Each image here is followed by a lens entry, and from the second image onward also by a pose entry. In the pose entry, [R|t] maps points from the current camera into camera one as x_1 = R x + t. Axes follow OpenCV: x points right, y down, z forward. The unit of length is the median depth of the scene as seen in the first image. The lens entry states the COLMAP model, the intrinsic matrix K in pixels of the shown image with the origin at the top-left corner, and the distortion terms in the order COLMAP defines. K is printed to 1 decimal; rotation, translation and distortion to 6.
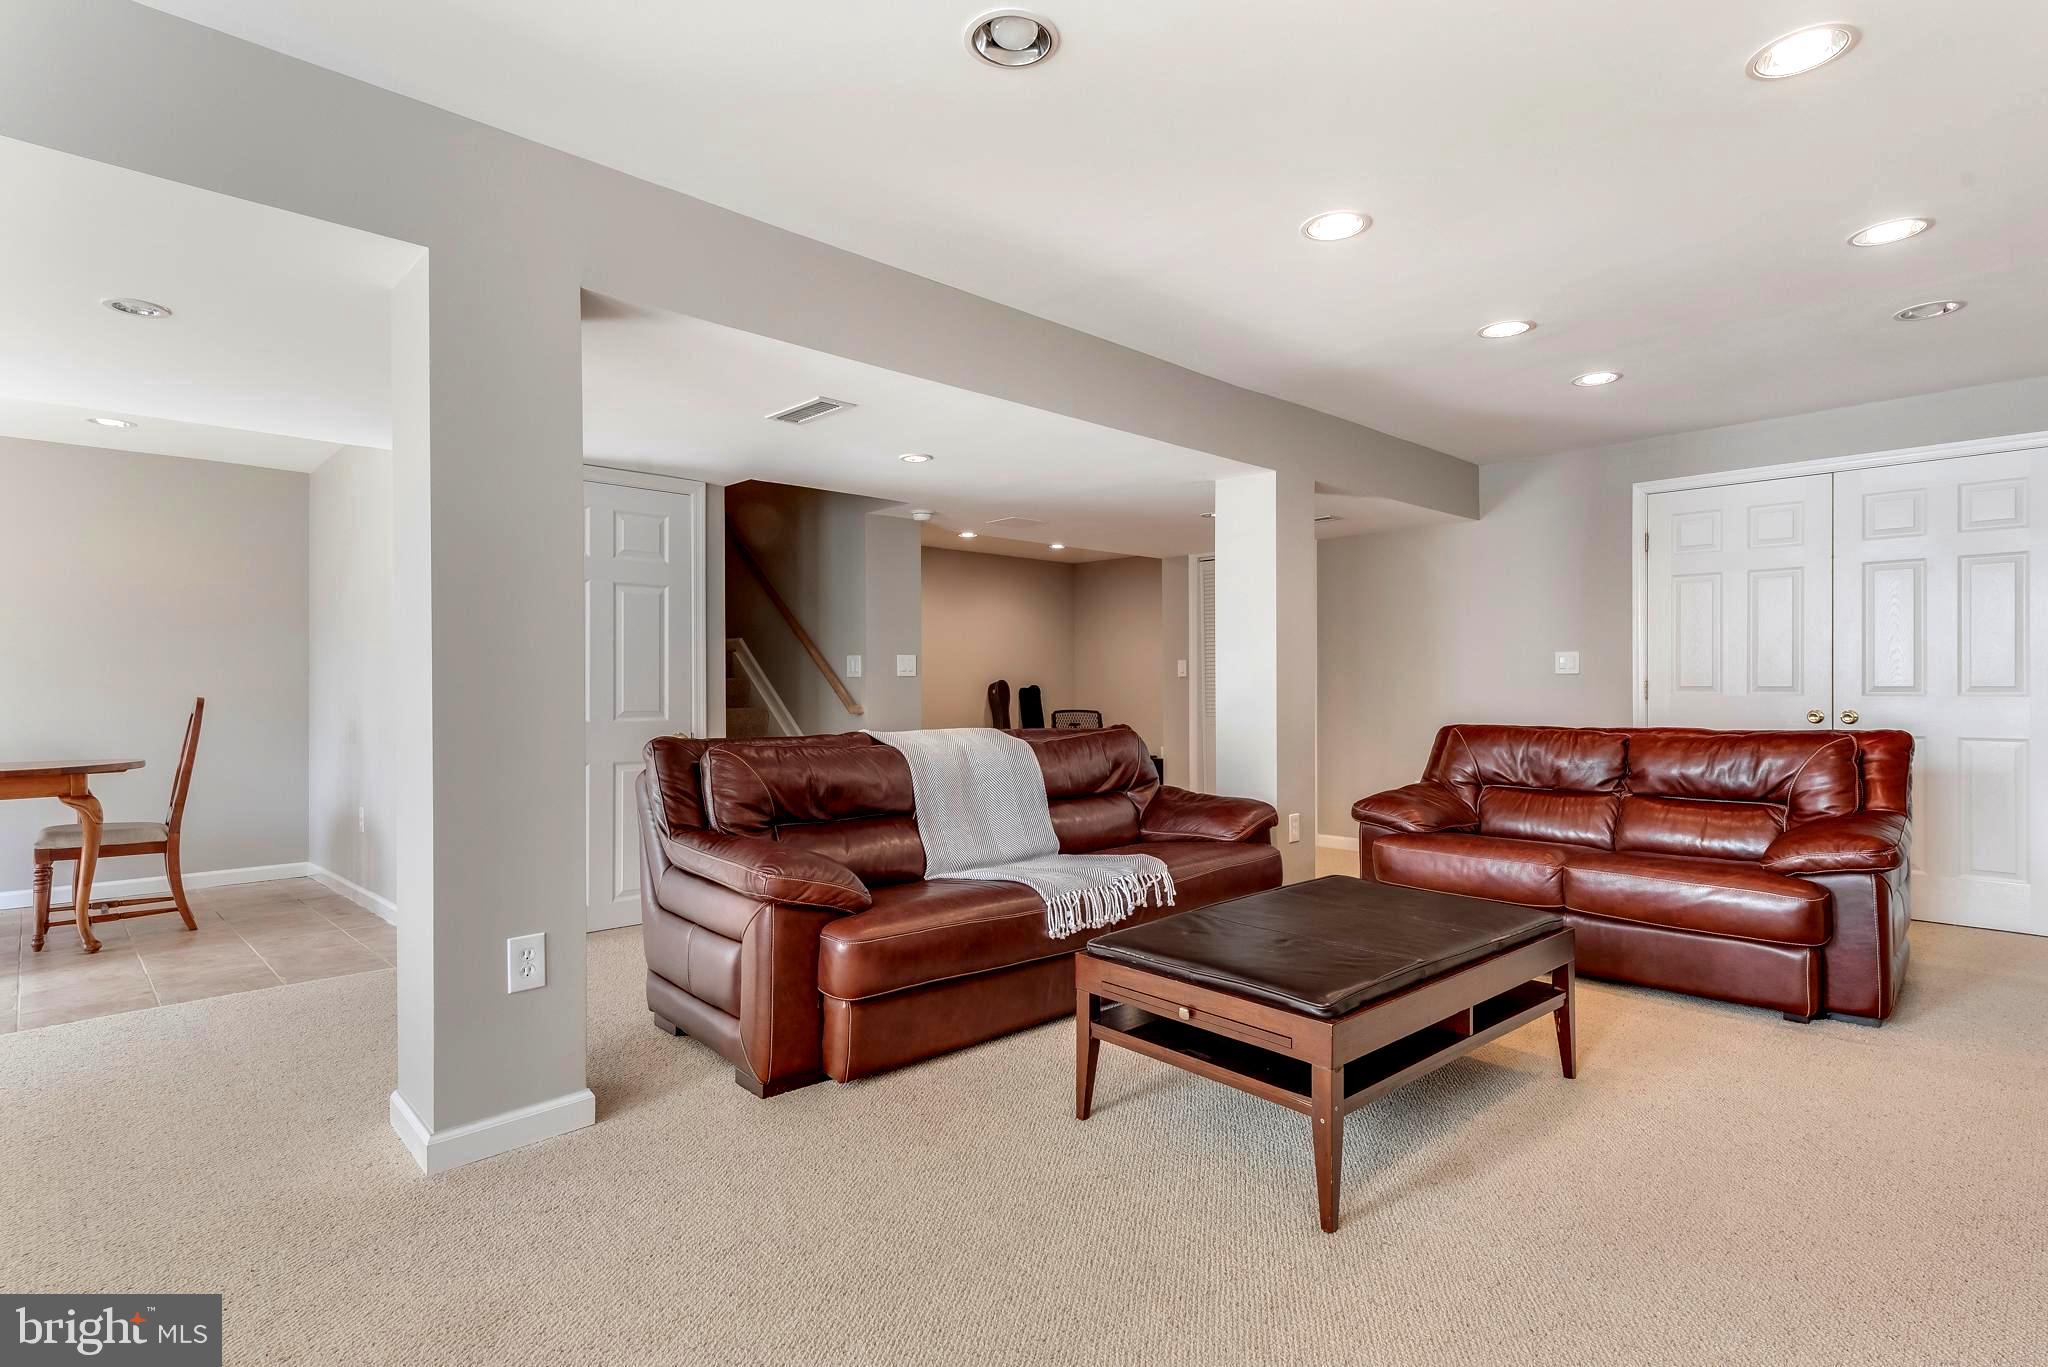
lens RADIAL K [[992.5, 0, 1010.9], [0, 992.5, 674.0], [0, 0, 1]] dist [0.018783, -0.004636]
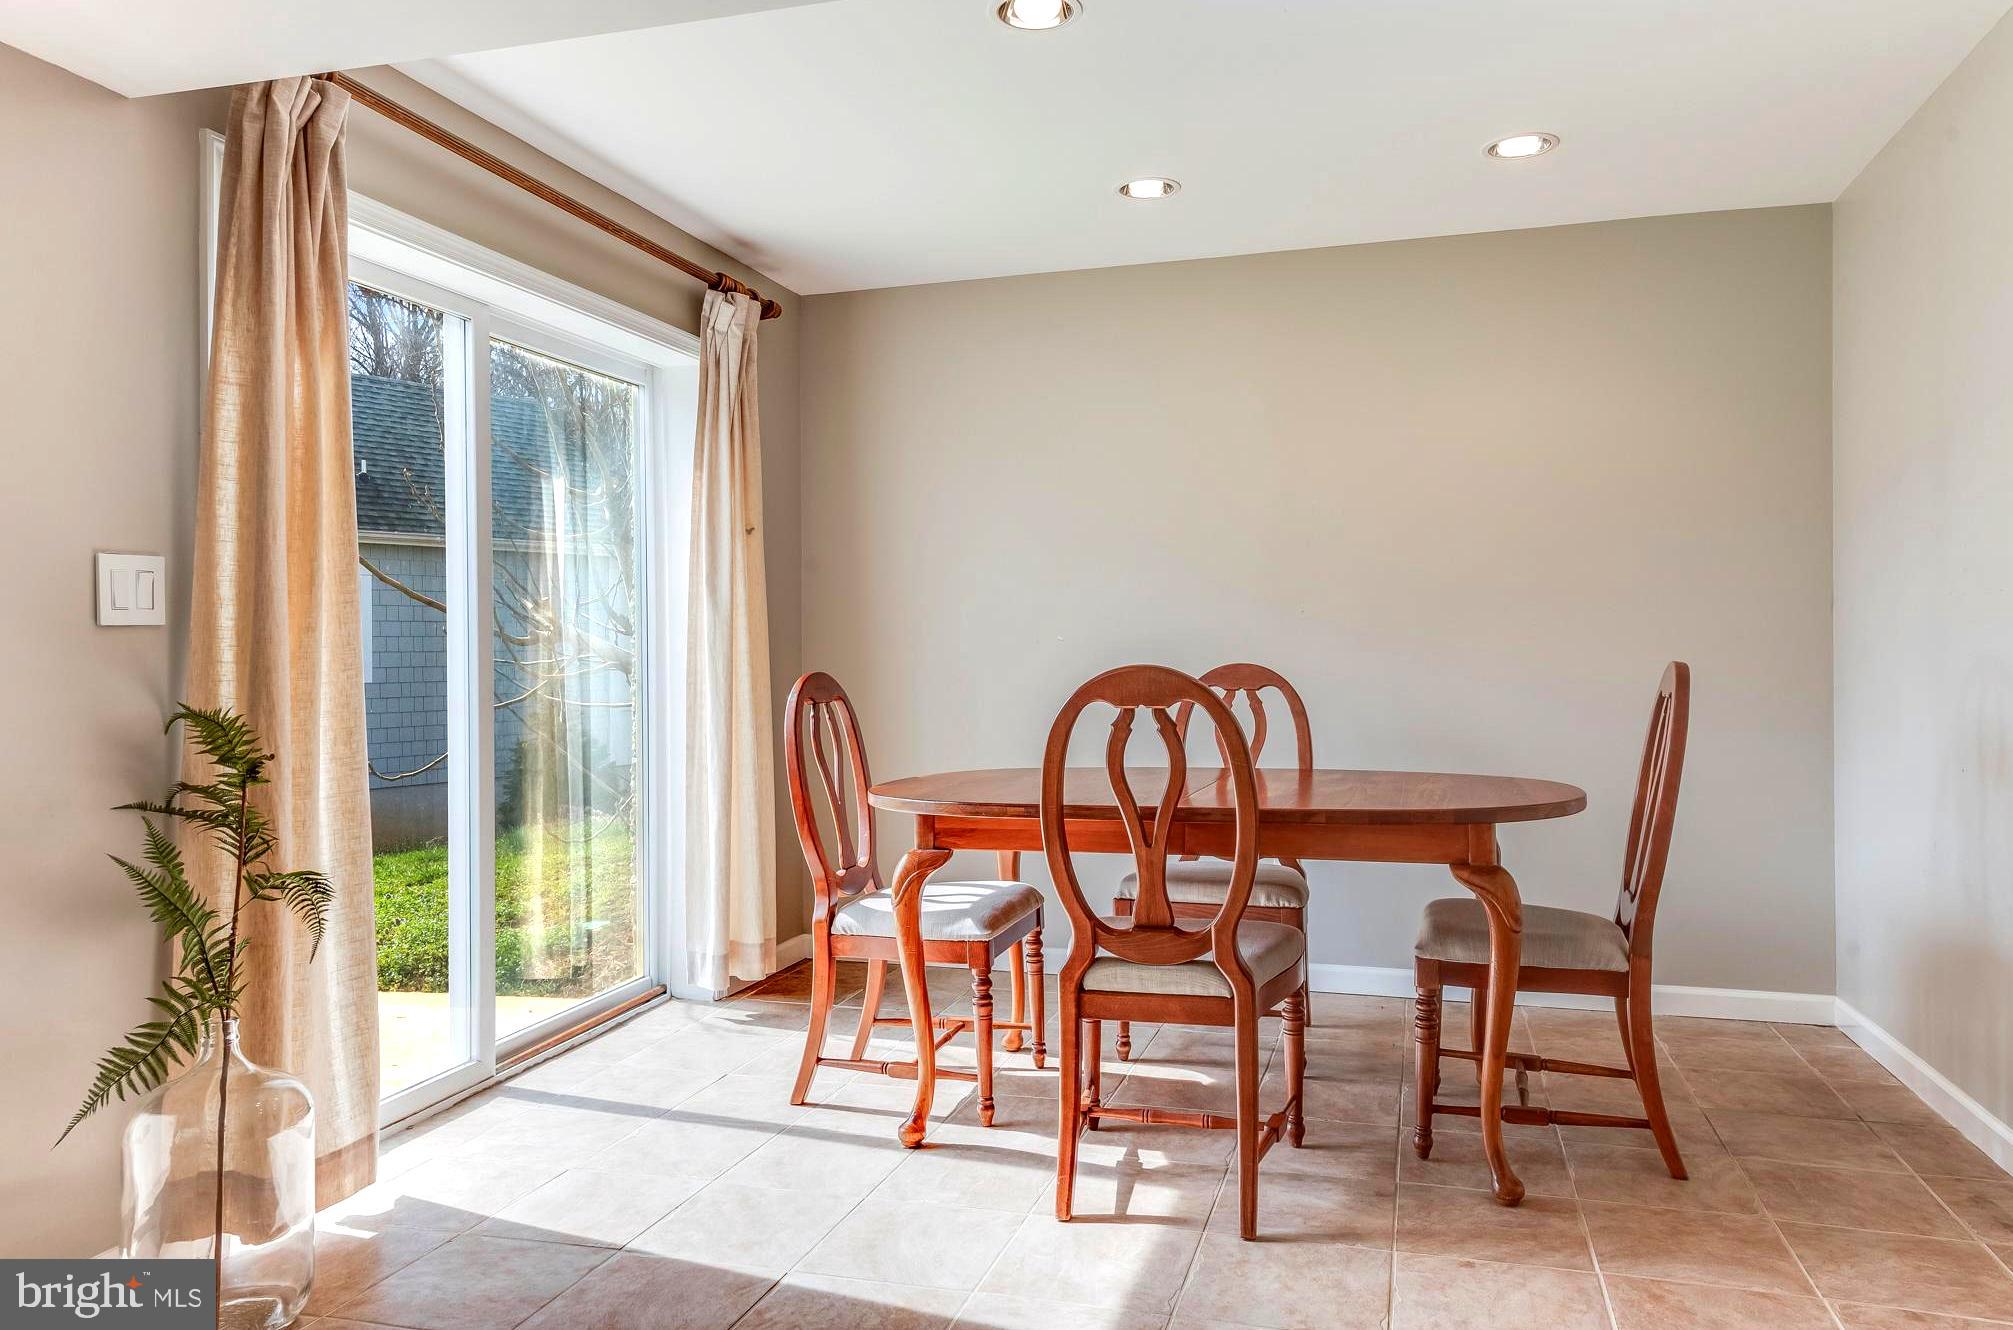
lens RADIAL K [[1424.4, 0, 1004.8], [0, 1424.4, 657.1], [0, 0, 1]] dist [0.008102, -0.000569]
pose [[0.484159, 0.005048, -0.874965, -0.419884], [0.012195, 0.999847, 0.012517, 0.010389], [0.874895, -0.016730, 0.484024, 0.448719]]
